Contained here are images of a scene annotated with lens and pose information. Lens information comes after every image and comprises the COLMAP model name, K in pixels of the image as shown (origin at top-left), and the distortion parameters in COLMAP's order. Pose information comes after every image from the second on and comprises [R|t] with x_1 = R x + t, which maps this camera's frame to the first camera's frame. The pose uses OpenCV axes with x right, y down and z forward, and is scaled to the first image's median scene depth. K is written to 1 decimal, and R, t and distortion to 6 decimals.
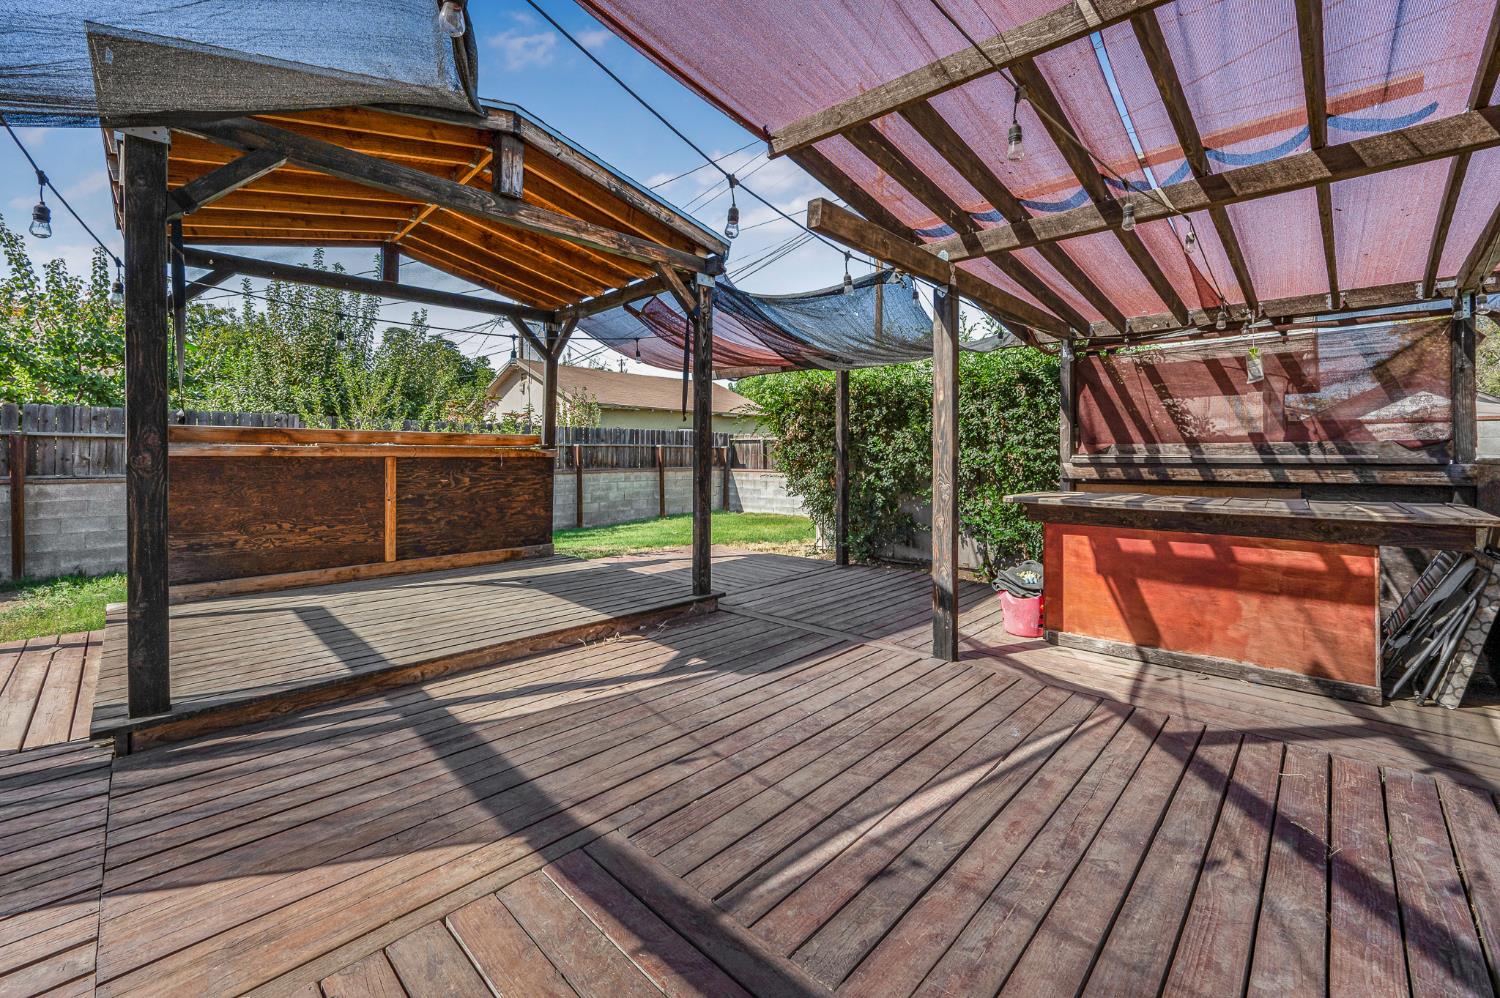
lens RADIAL K [[601.8, 0, 755.4], [0, 601.8, 467.6], [0, 0, 1]] dist [0.007529, 0.000137]
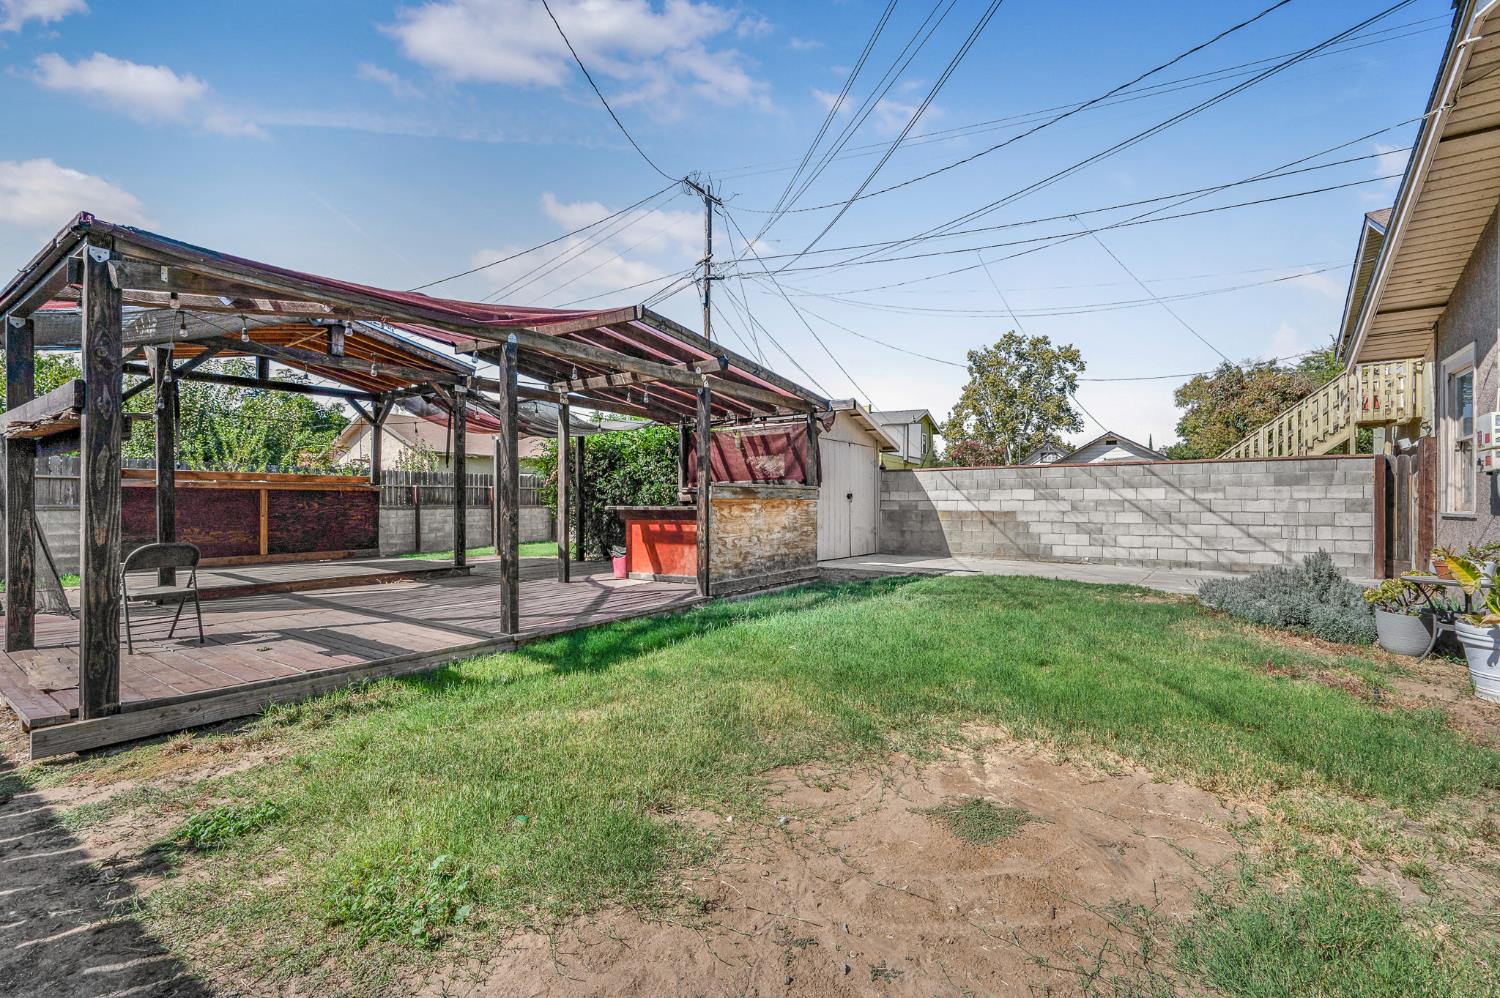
lens RADIAL K [[634.7, 0, 751.1], [0, 634.7, 514.7], [0, 0, 1]] dist [-0.000222, -0.000053]
pose [[0.989473, -0.004516, 0.144646, 0.437285], [0.004930, 0.999985, -0.002501, 0.062105], [-0.144632, 0.003188, 0.989480, -0.866228]]
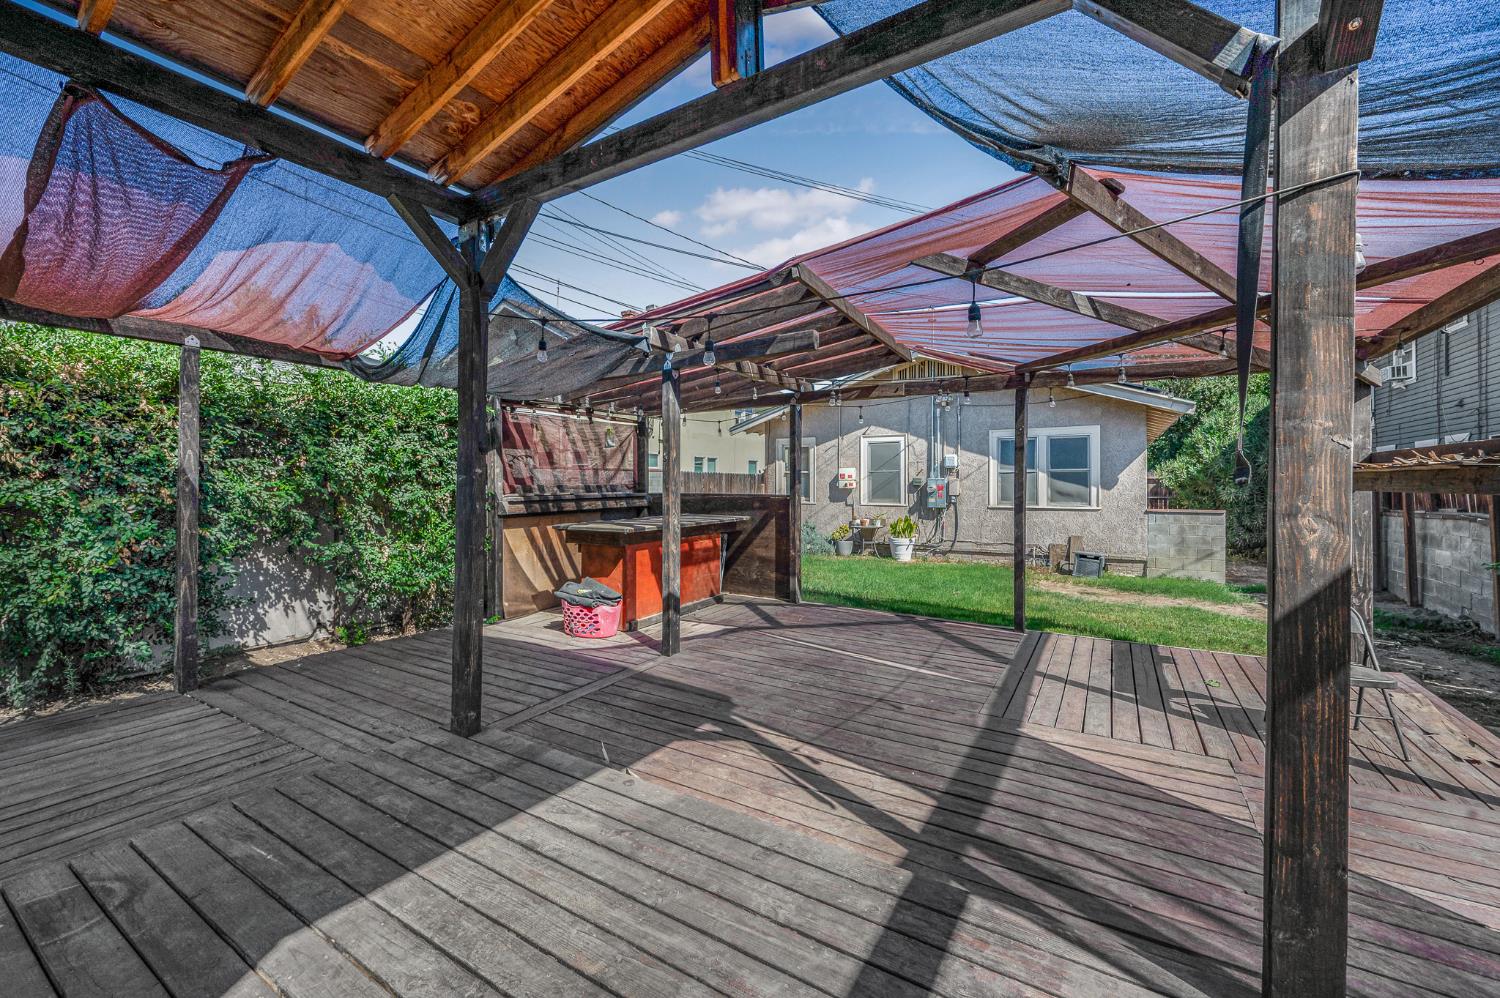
lens RADIAL K [[599.4, 0, 750.0], [0, 599.4, 499.0], [0, 0, 1]] dist [-0.000129, -0.000002]
pose [[-0.213795, -0.024930, 0.976560, -0.667620], [0.020938, 0.999328, 0.030095, -0.035018], [-0.976654, 0.026882, -0.213129, 0.752026]]
